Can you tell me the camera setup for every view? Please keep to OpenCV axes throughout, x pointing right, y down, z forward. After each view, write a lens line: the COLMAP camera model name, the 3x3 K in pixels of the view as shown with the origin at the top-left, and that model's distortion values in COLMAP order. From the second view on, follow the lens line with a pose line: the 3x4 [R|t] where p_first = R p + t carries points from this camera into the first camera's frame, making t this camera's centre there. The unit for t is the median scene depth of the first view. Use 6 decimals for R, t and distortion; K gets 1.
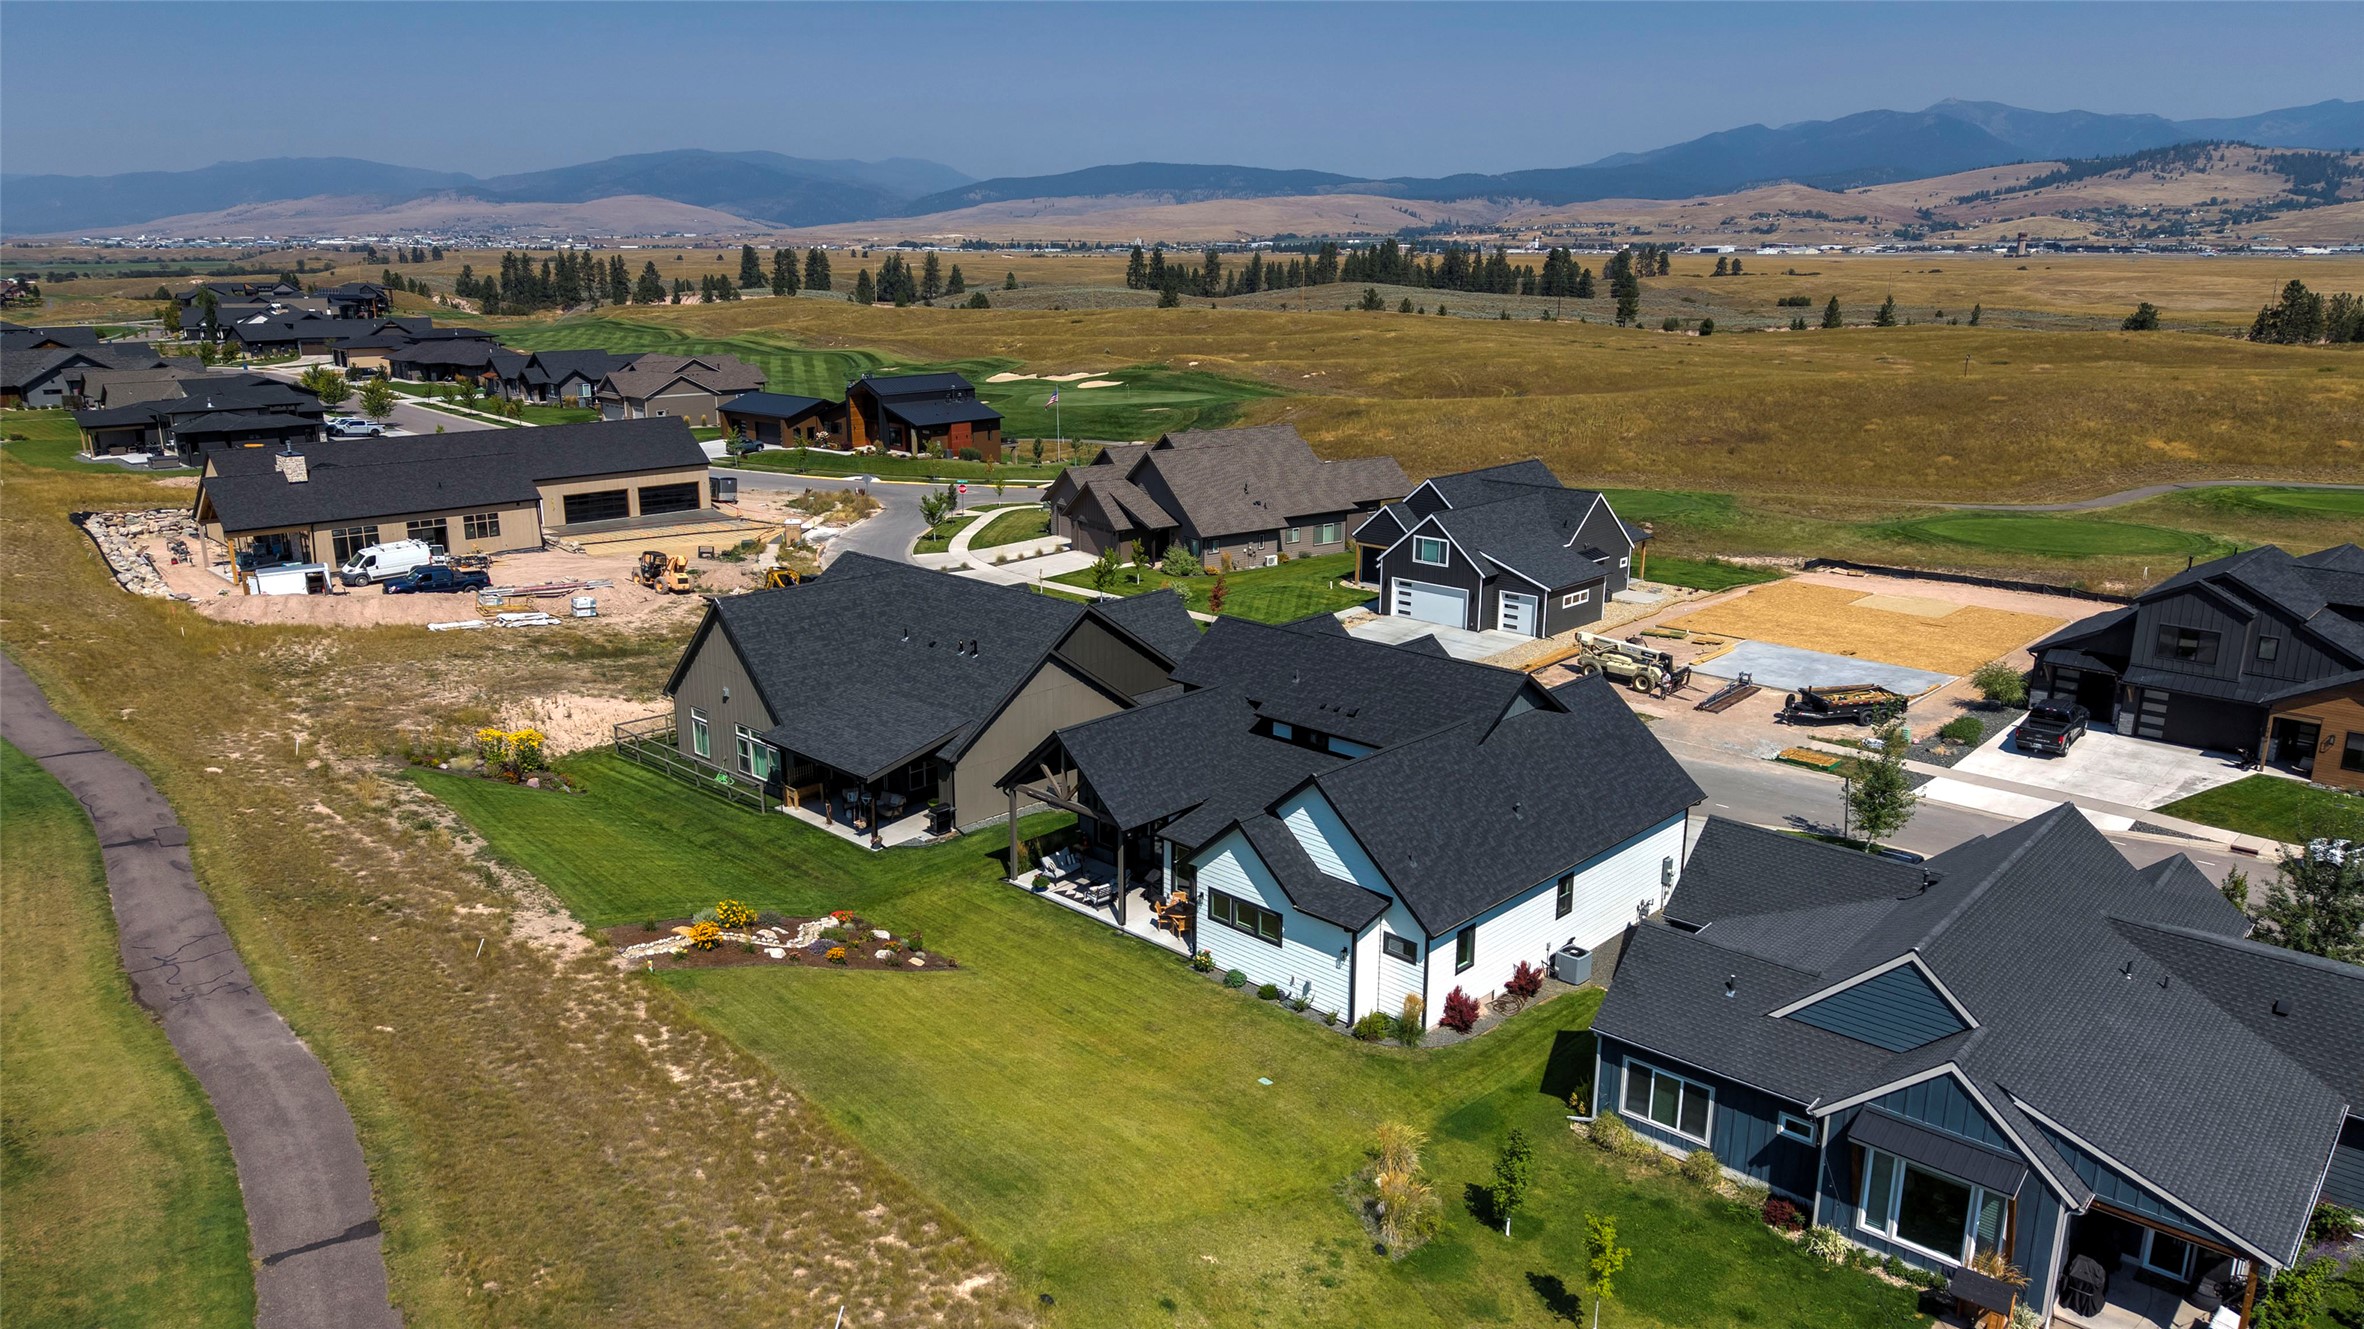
lens RADIAL K [[1559.4, 0, 1182.0], [0, 1559.4, 664.5], [0, 0, 1]] dist [0.020094, -0.026073]
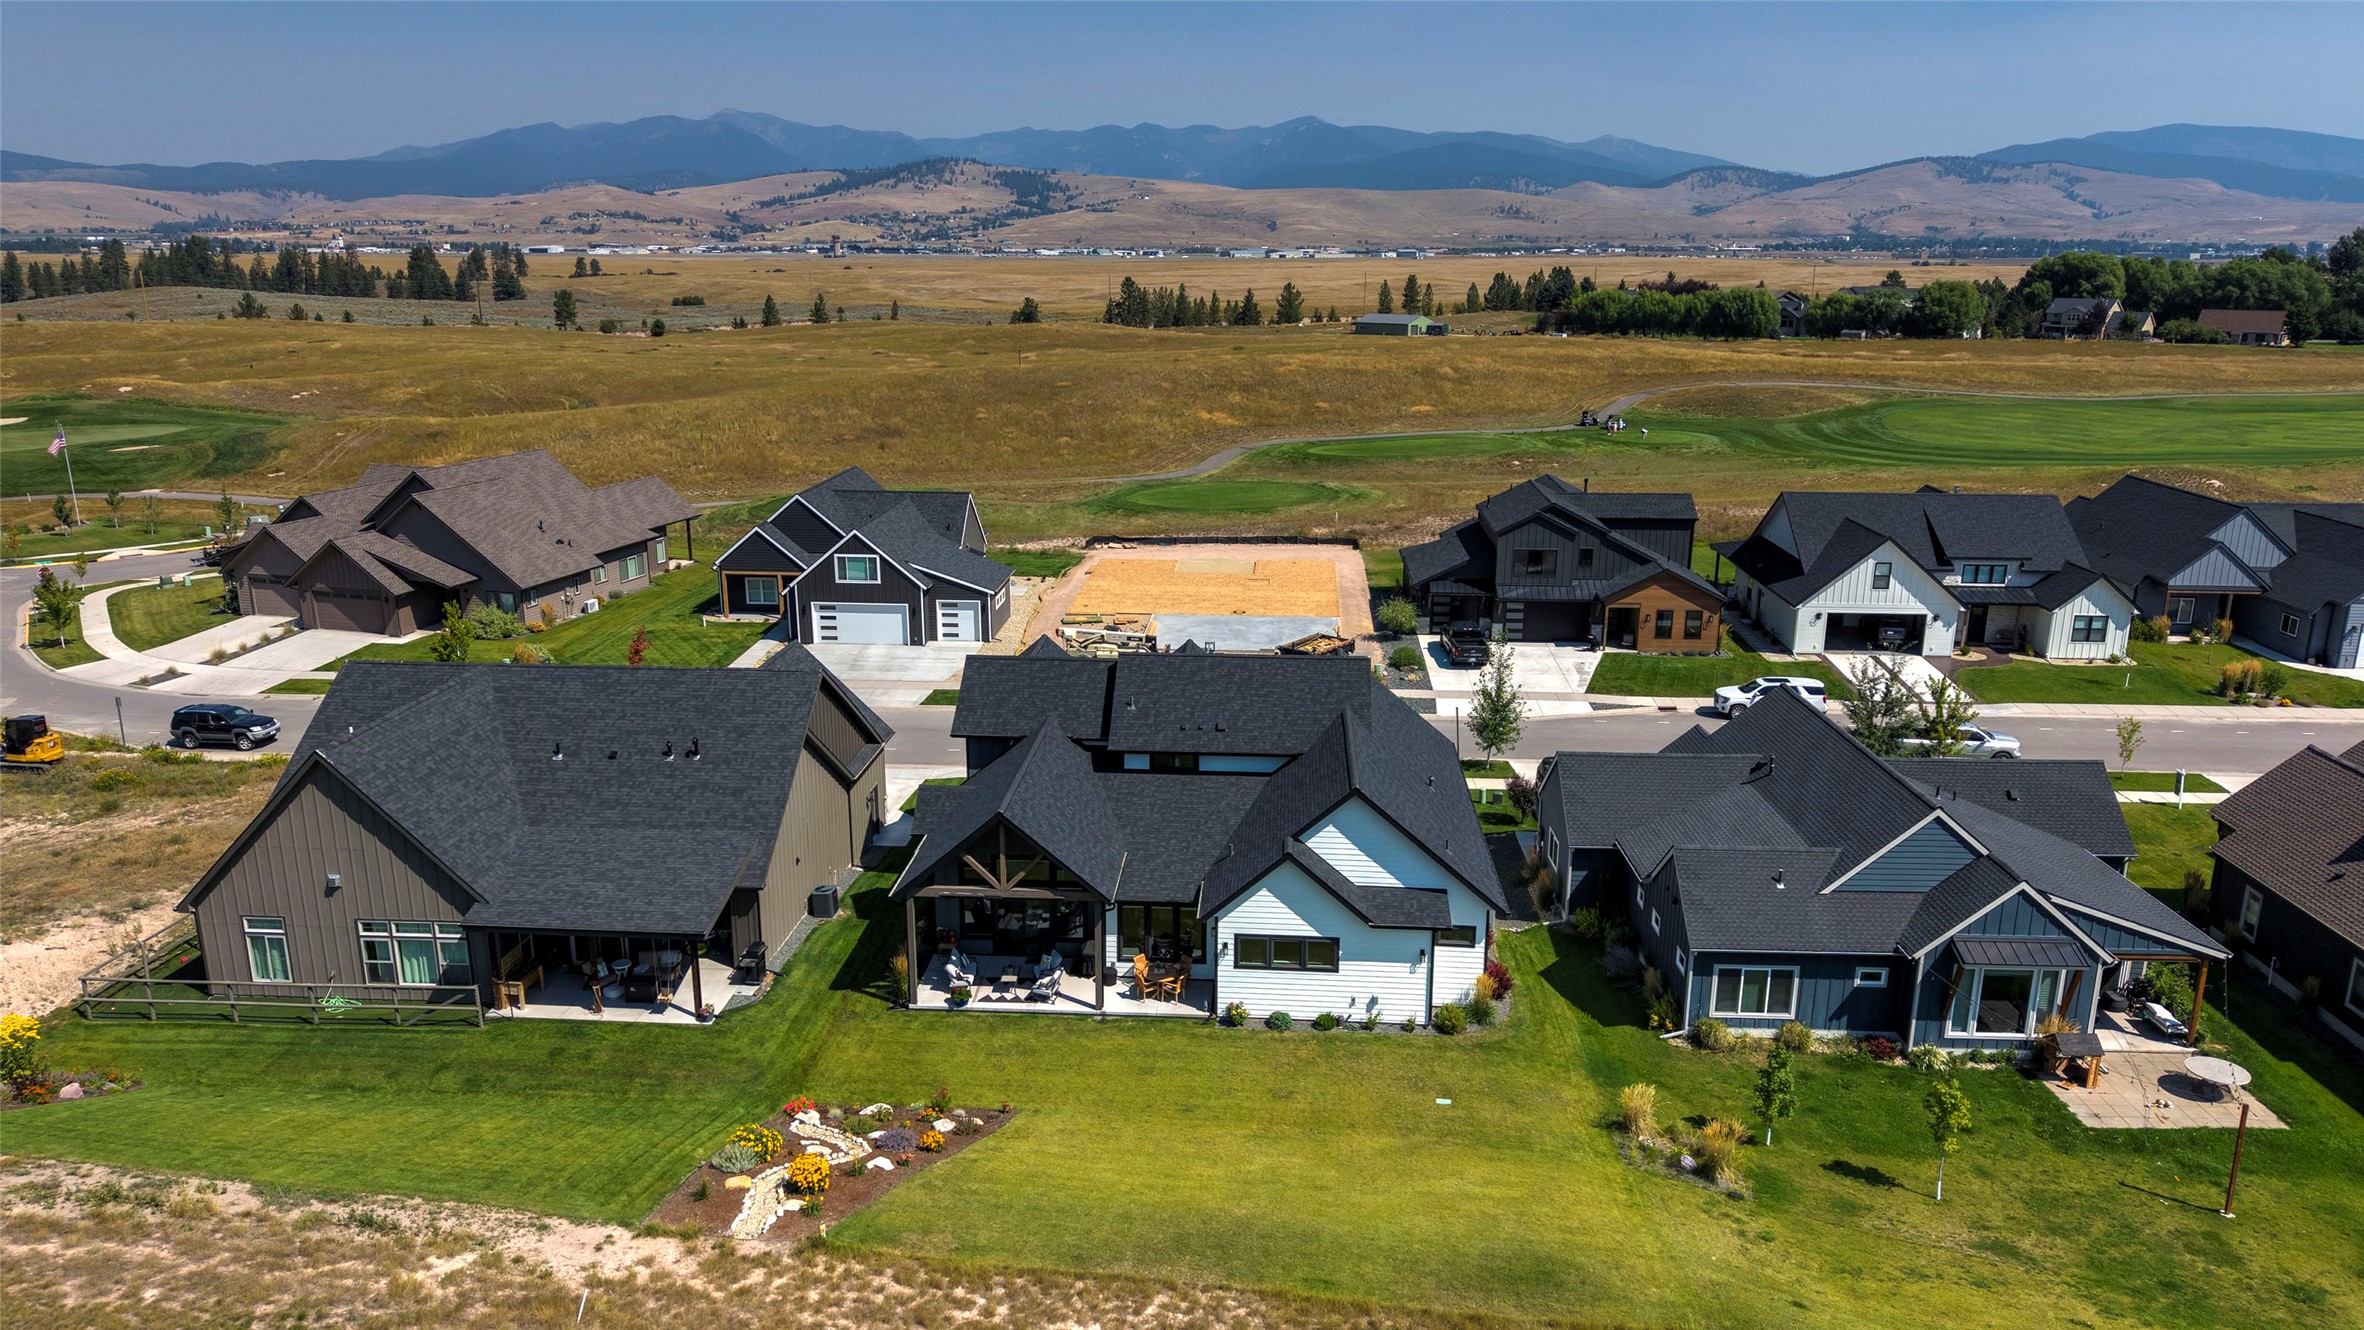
lens RADIAL K [[1559.4, 0, 1182.0], [0, 1559.4, 665.0], [0, 0, 1]] dist [0.020094, -0.026073]
pose [[0.769637, -0.162062, 0.617571, -0.440270], [0.161892, 0.985174, 0.056772, -0.058070], [-0.617616, 0.056286, 0.784463, 0.223425]]
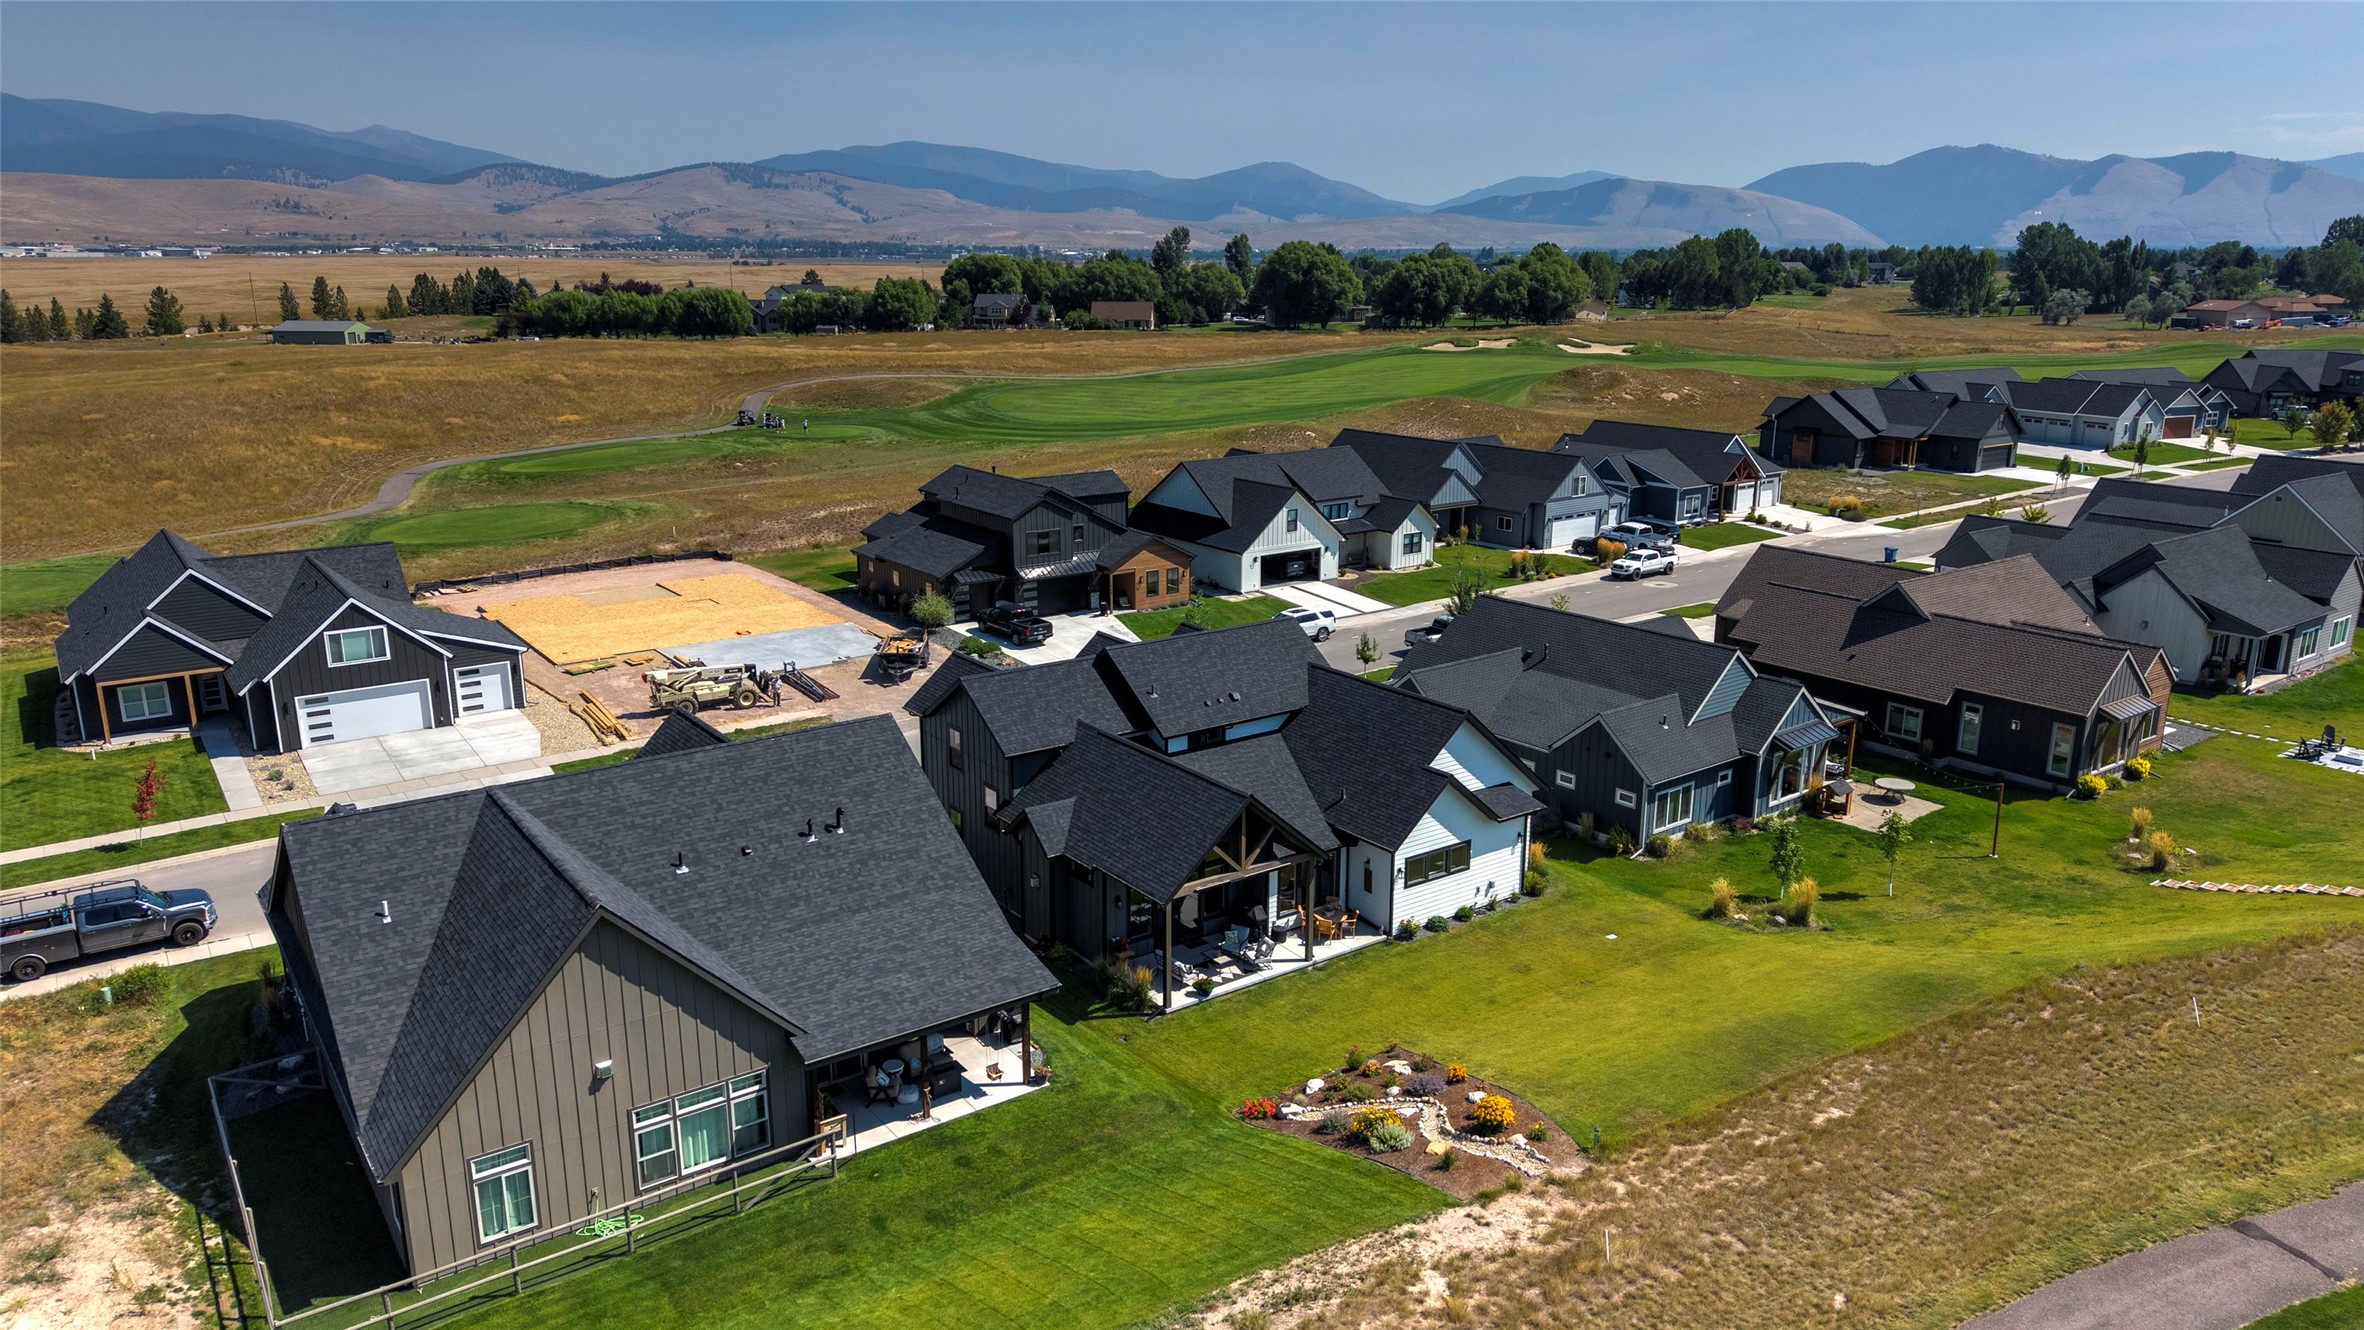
lens RADIAL K [[1554.9, 0, 1179.1], [0, 1554.9, 623.6], [0, 0, 1]] dist [0.028035, -0.029872]
pose [[0.184217, -0.226424, 0.956450, -0.785613], [0.249234, 0.952060, 0.177382, -0.187621], [-0.950761, 0.205703, 0.231818, 0.688860]]
